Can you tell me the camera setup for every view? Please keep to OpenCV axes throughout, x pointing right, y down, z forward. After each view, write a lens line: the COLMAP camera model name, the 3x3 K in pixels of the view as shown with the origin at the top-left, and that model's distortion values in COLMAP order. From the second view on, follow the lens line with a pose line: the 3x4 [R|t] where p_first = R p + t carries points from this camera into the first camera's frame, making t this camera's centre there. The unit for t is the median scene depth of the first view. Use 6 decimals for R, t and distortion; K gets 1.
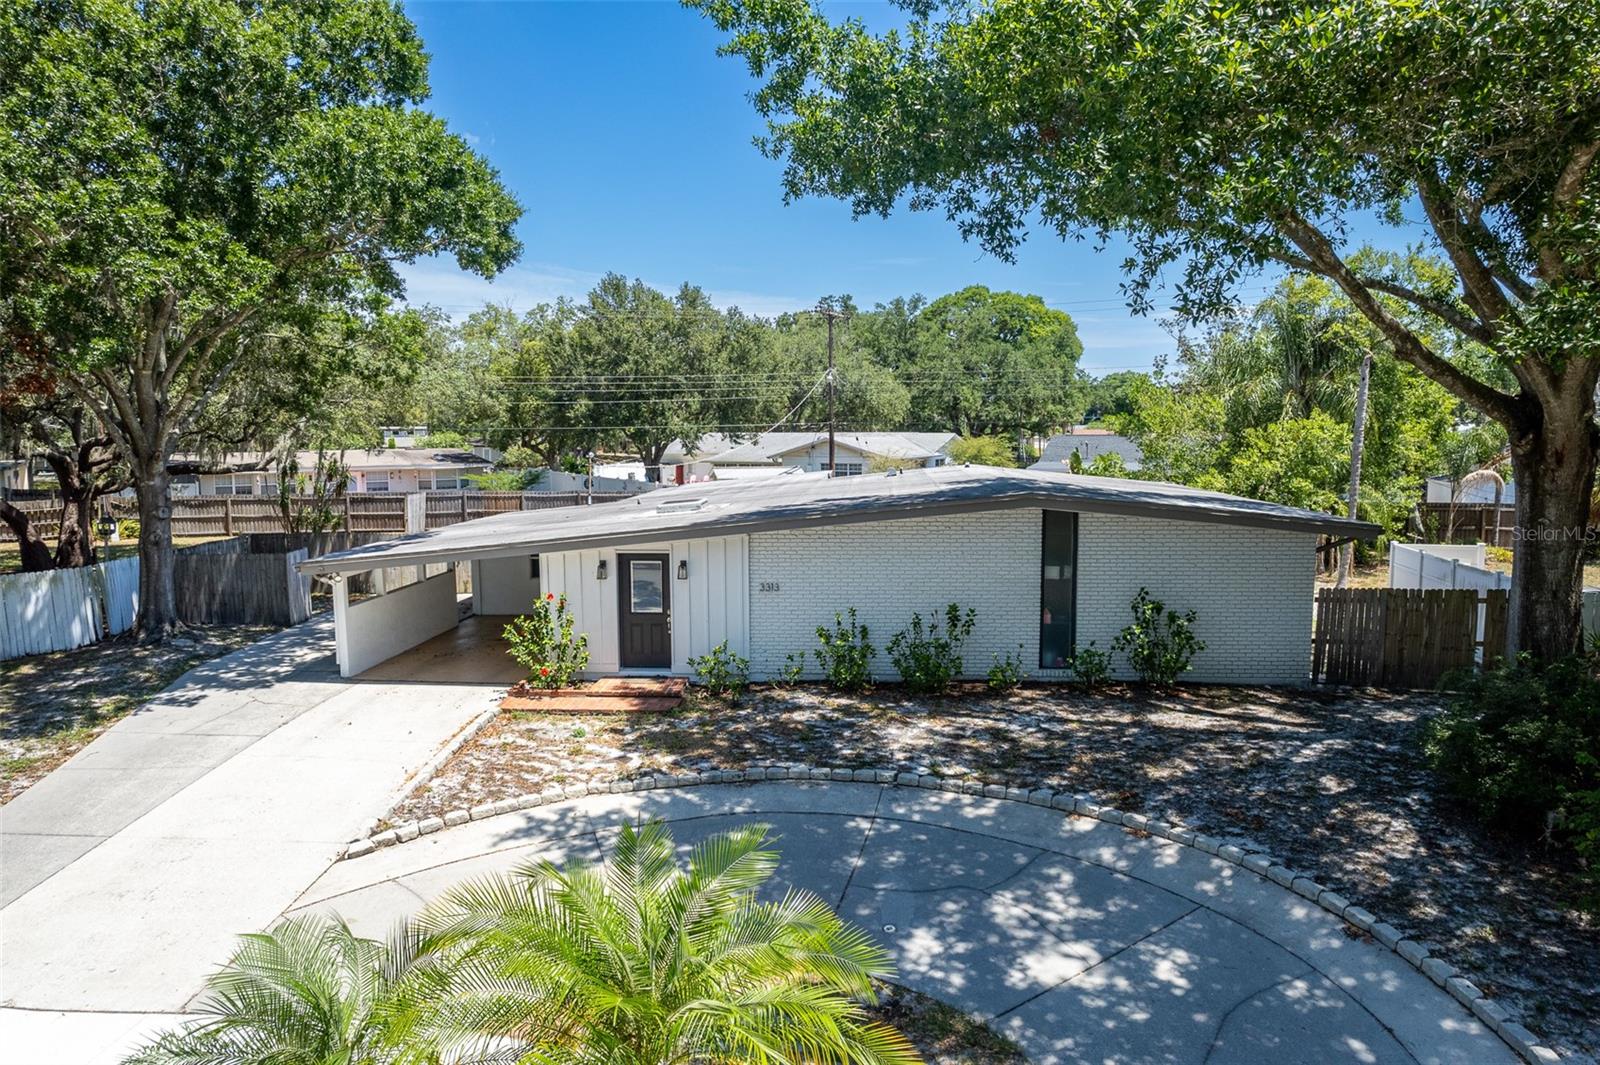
lens RADIAL K [[1025.6, 0, 809.0], [0, 1025.6, 518.7], [0, 0, 1]] dist [-0.076389, 0.076000]
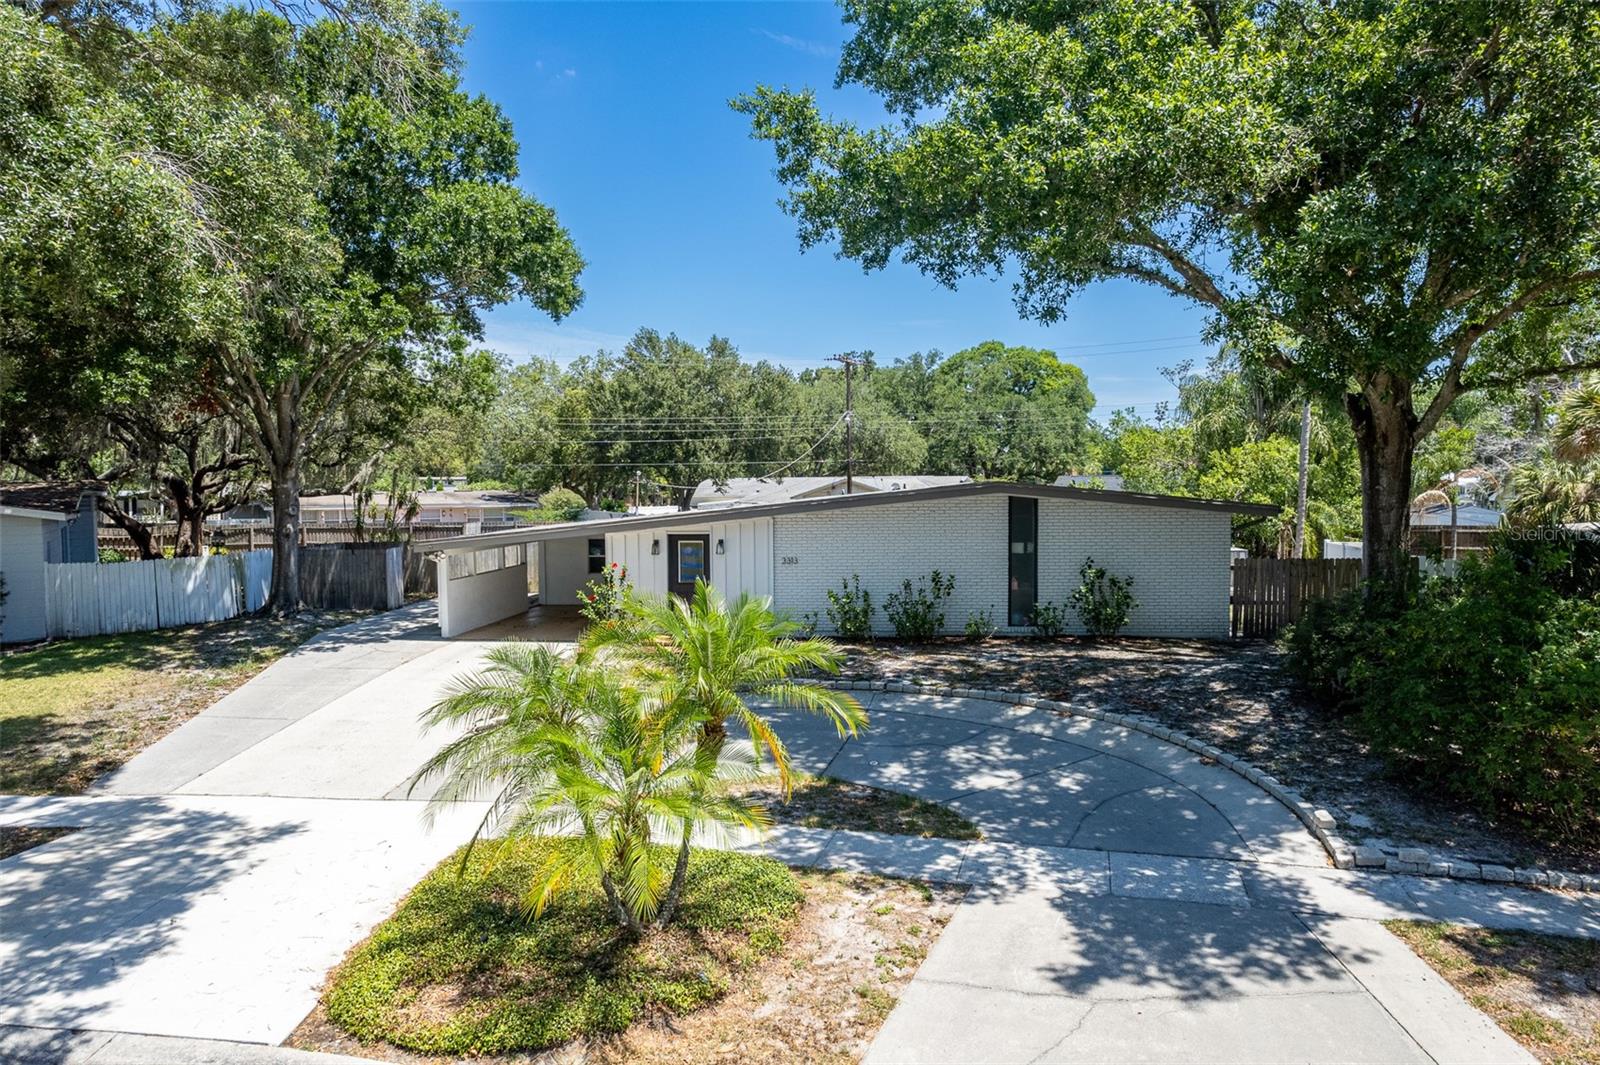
lens RADIAL K [[1022.3, 0, 808.8], [0, 1022.3, 534.8], [0, 0, 1]] dist [-0.071547, 0.068209]
pose [[0.999694, -0.001579, -0.024698, 0.015994], [0.000531, 0.999102, -0.042360, 0.088901], [0.024743, 0.042334, 0.998797, -0.239261]]
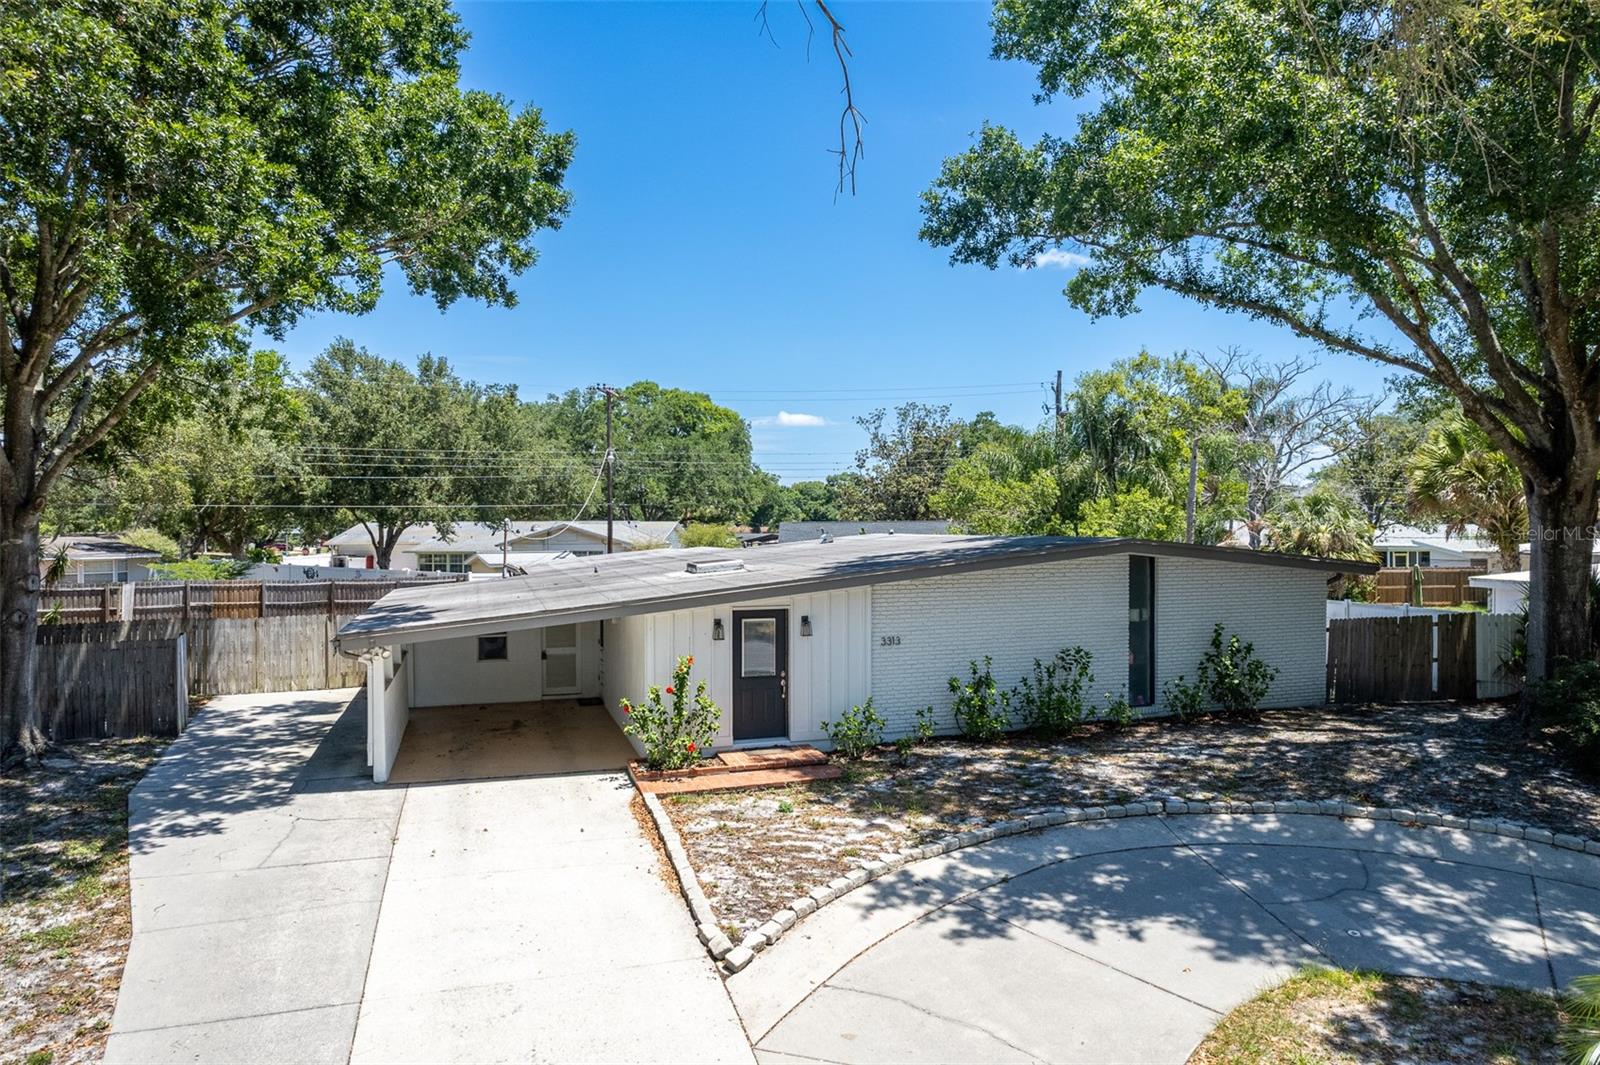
lens RADIAL K [[1022.3, 0, 808.8], [0, 1022.3, 534.8], [0, 0, 1]] dist [-0.071547, 0.068209]
pose [[0.925018, -0.001978, 0.379918, -0.472902], [0.033694, 0.996473, -0.076848, 0.039386], [-0.378426, 0.083887, 0.921822, 0.148267]]
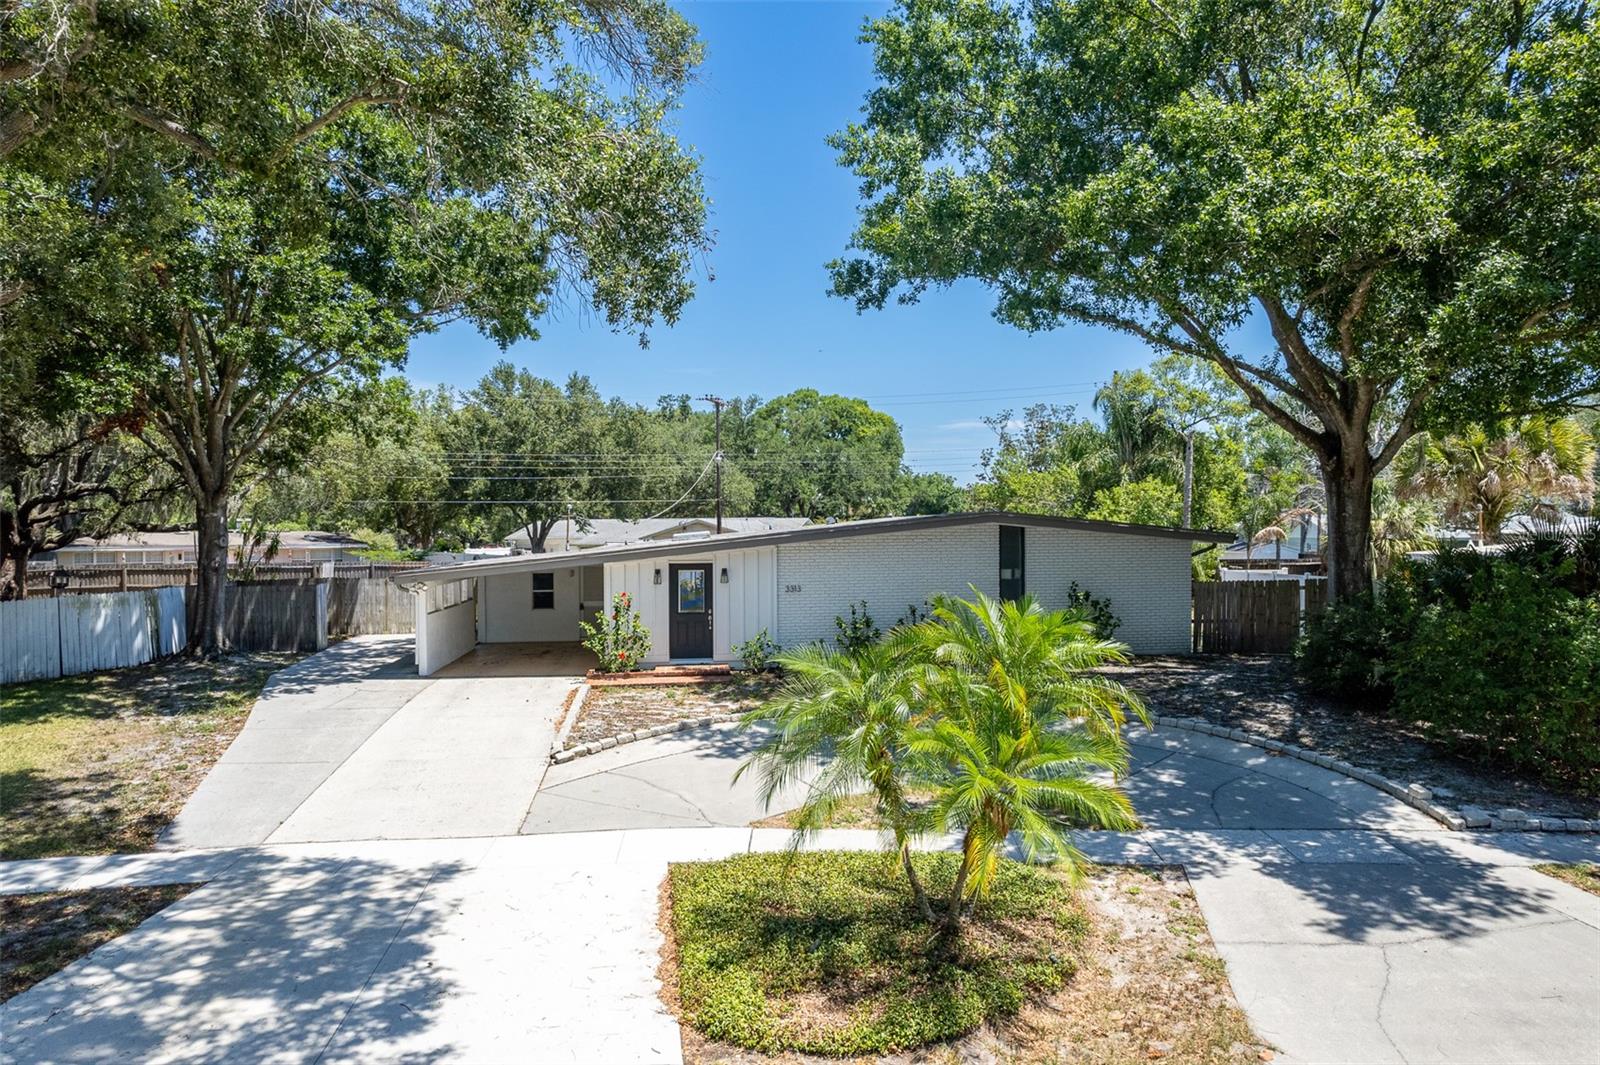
lens RADIAL K [[1025.6, 0, 809.0], [0, 1025.6, 518.7], [0, 0, 1]] dist [-0.076389, 0.076000]
pose [[0.981447, 0.000997, 0.191731, -0.262821], [0.018813, 0.994660, -0.101475, 0.110557], [-0.190808, 0.103200, 0.976187, -0.242447]]
